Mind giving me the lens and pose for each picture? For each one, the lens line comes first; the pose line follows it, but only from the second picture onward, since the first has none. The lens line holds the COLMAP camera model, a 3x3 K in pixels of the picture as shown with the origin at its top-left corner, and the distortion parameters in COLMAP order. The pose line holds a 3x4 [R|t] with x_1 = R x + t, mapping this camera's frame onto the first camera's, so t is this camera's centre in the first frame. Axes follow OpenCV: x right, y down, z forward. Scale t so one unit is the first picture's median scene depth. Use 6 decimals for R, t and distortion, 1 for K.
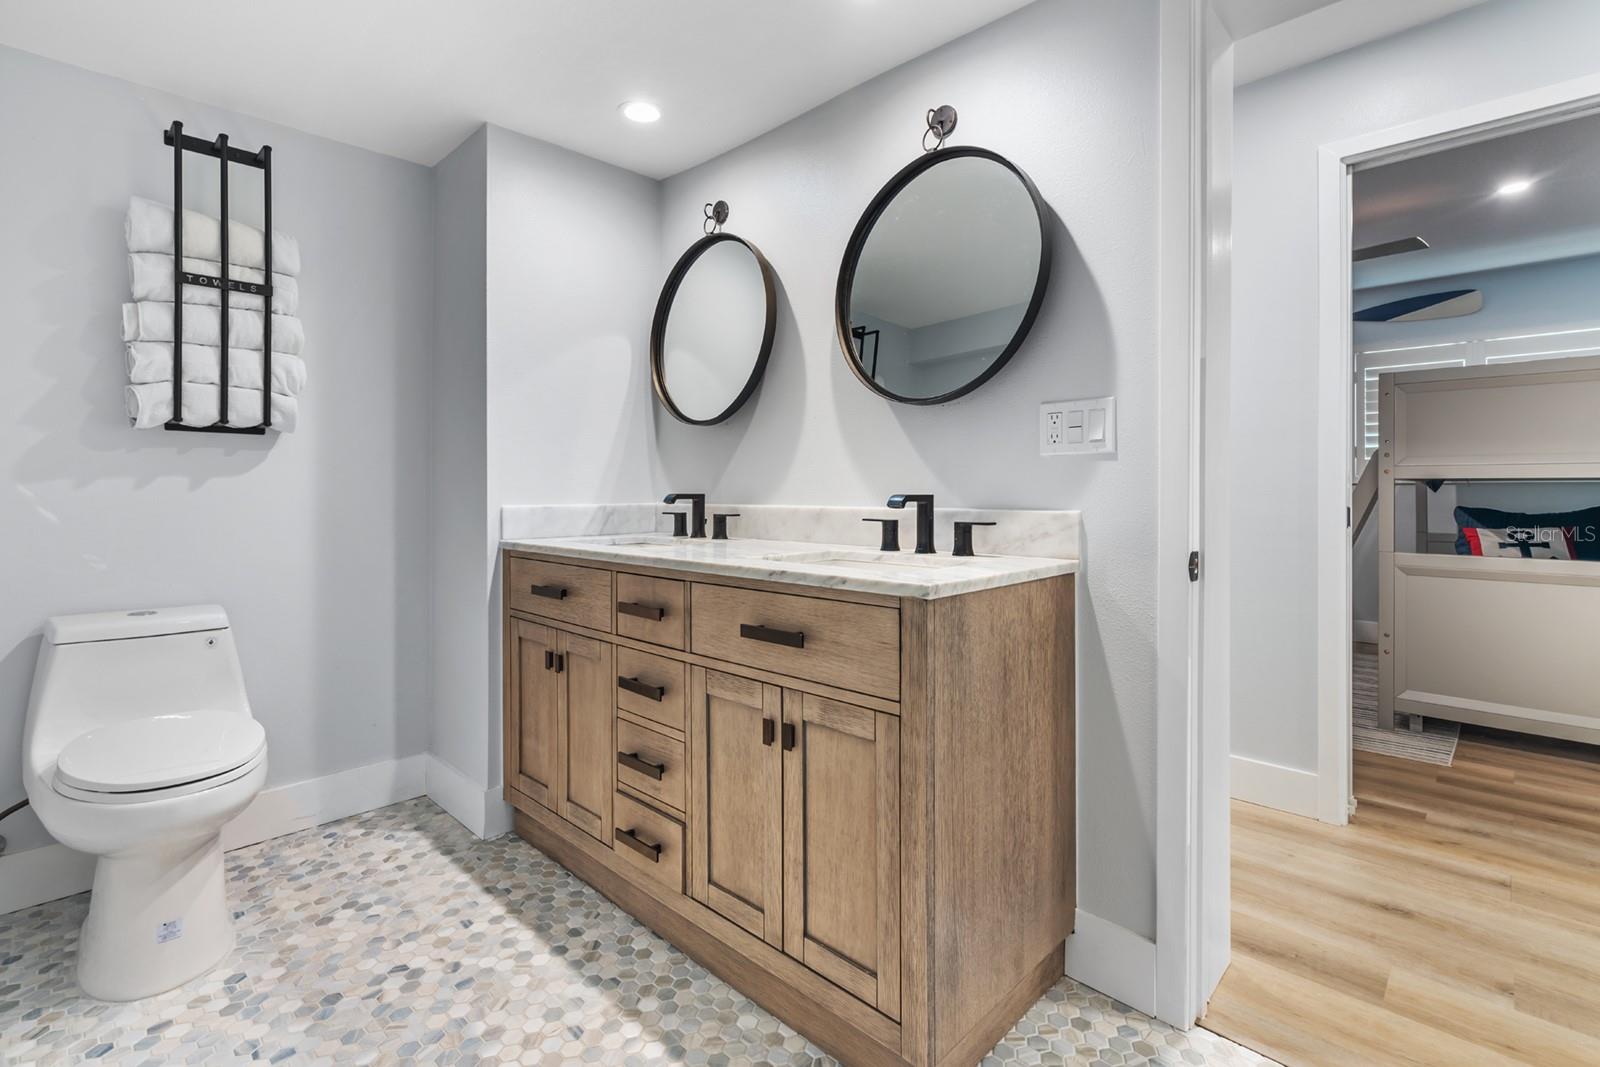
lens RADIAL K [[733.6, 0, 784.6], [0, 733.6, 494.4], [0, 0, 1]] dist [0.003053, -0.000172]
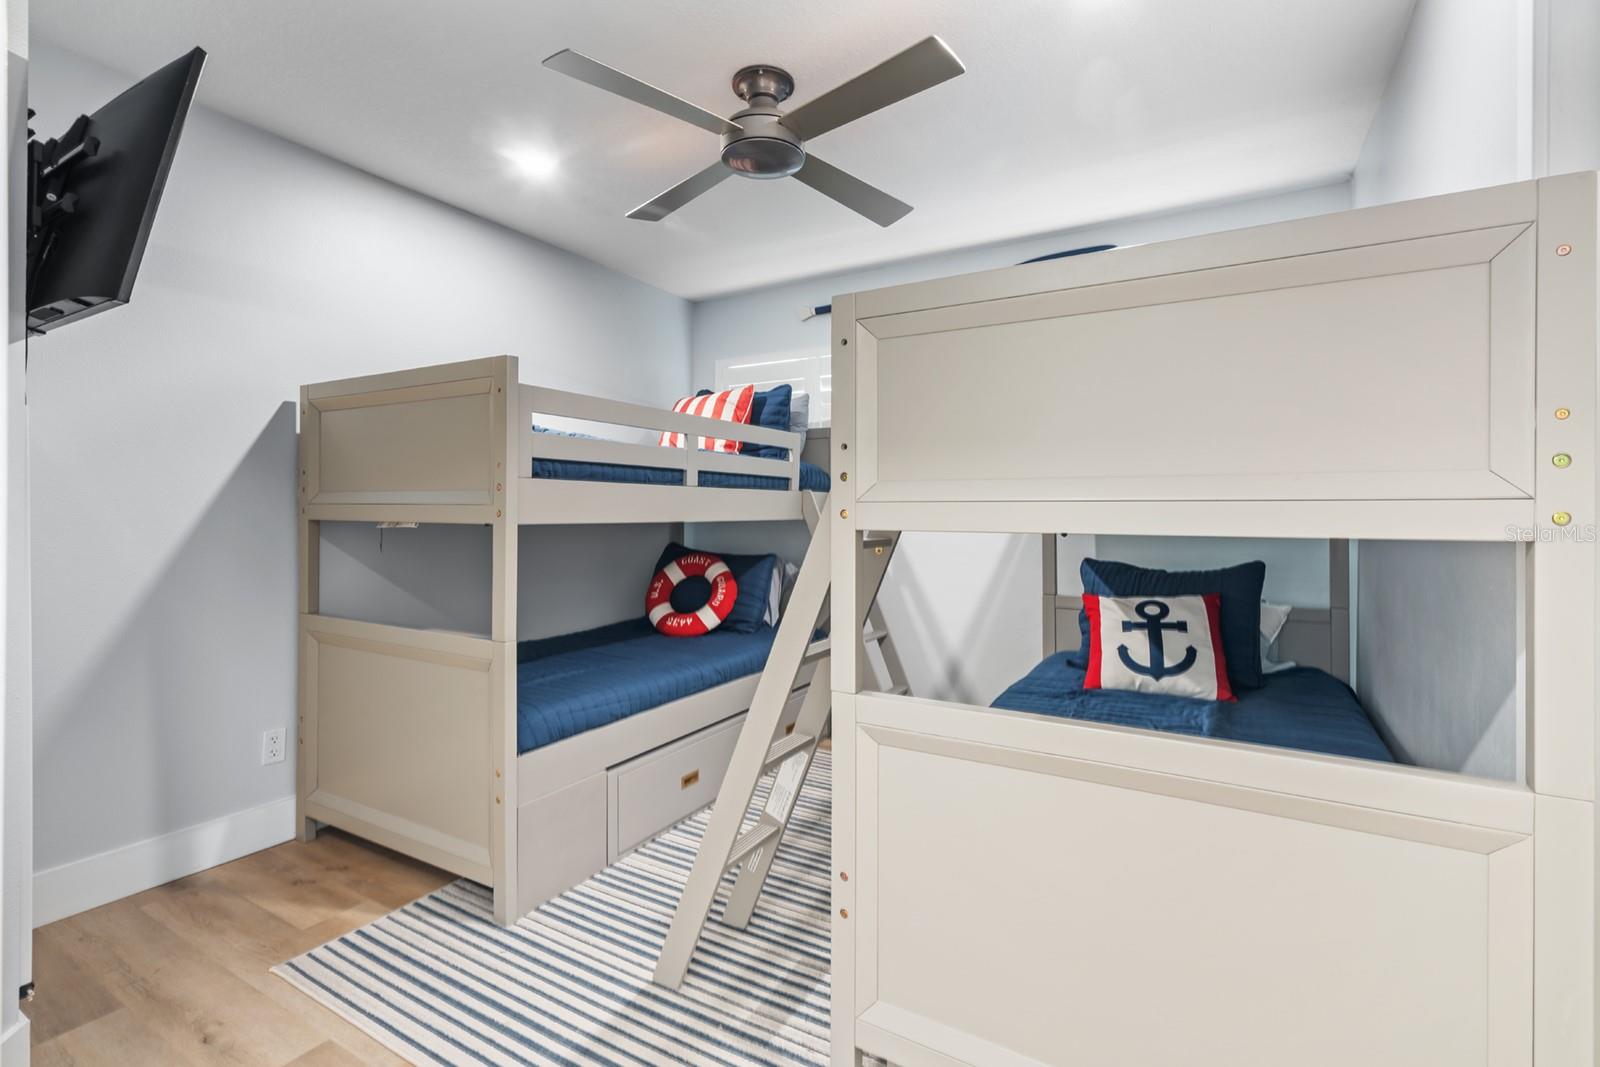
lens RADIAL K [[733.6, 0, 795.3], [0, 733.6, 518.5], [0, 0, 1]] dist [0.003053, -0.000172]
pose [[0.970504, 0.001493, 0.241080, 0.551998], [-0.002778, 0.999984, 0.004990, -0.024322], [-0.241069, -0.005513, 0.970492, 0.463601]]
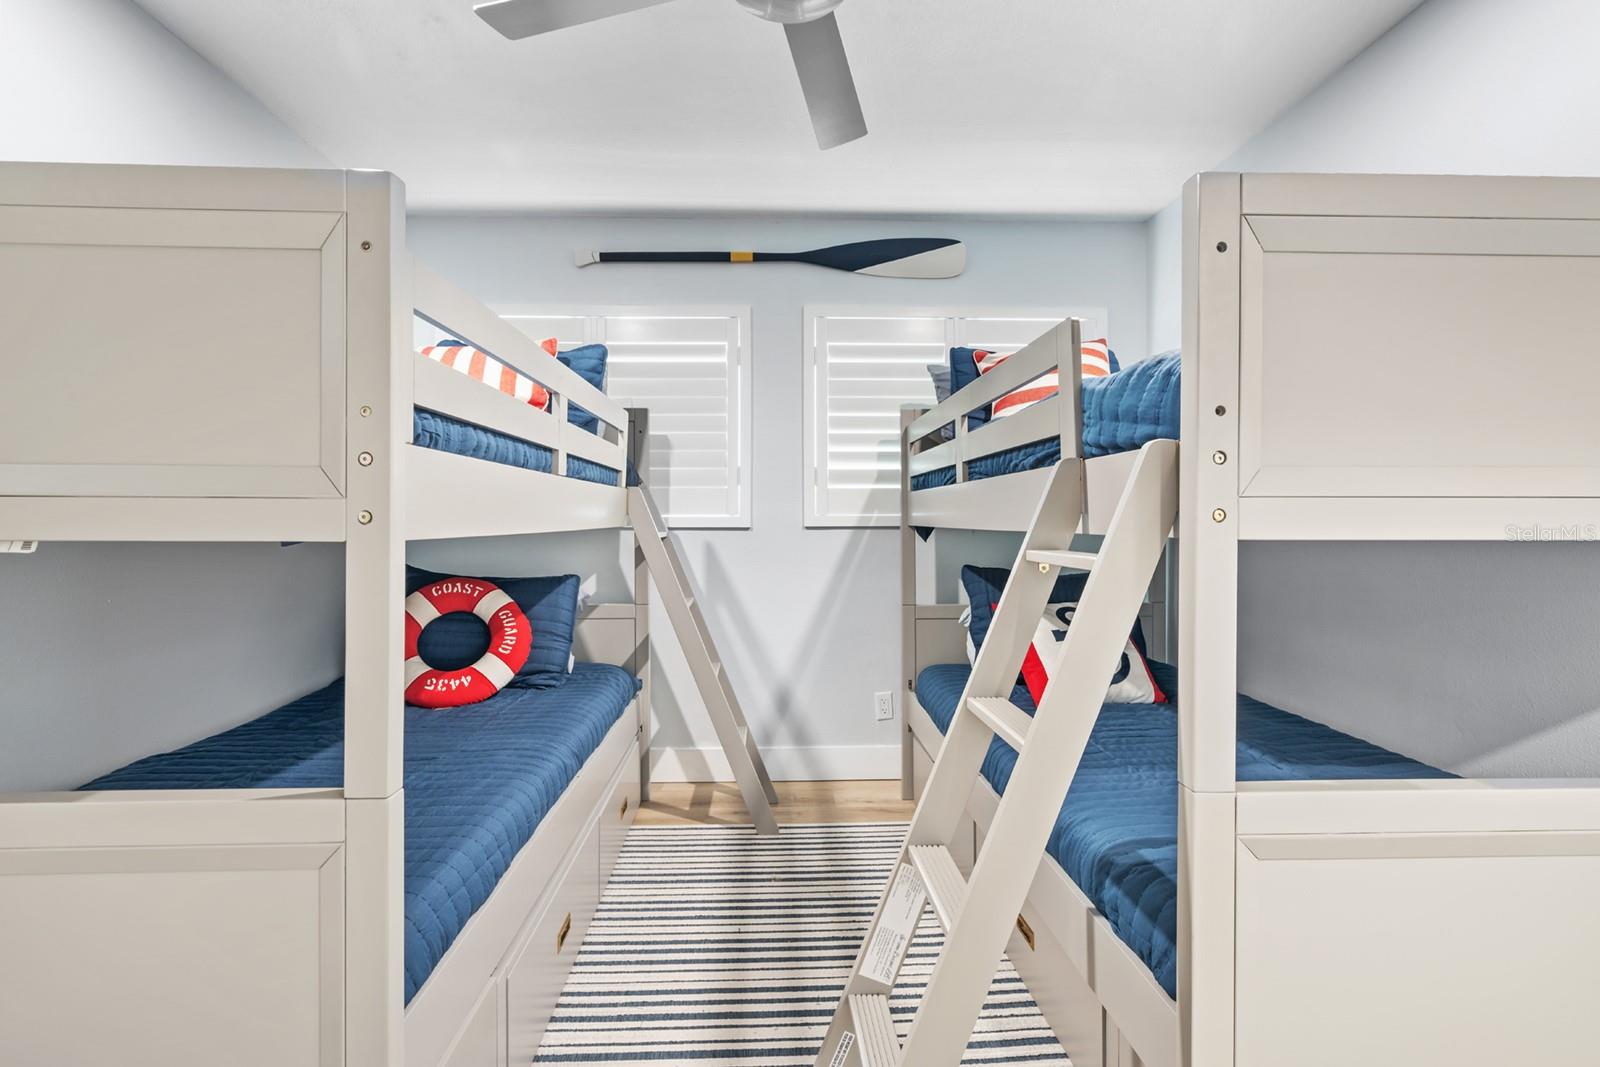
lens RADIAL K [[733.6, 0, 797.3], [0, 733.6, 529.6], [0, 0, 1]] dist [0.003053, -0.000172]
pose [[0.690393, -0.010071, 0.723364, 0.404465], [0.002893, 0.999934, 0.011160, -0.023472], [-0.723429, -0.005612, 0.690376, 0.740809]]
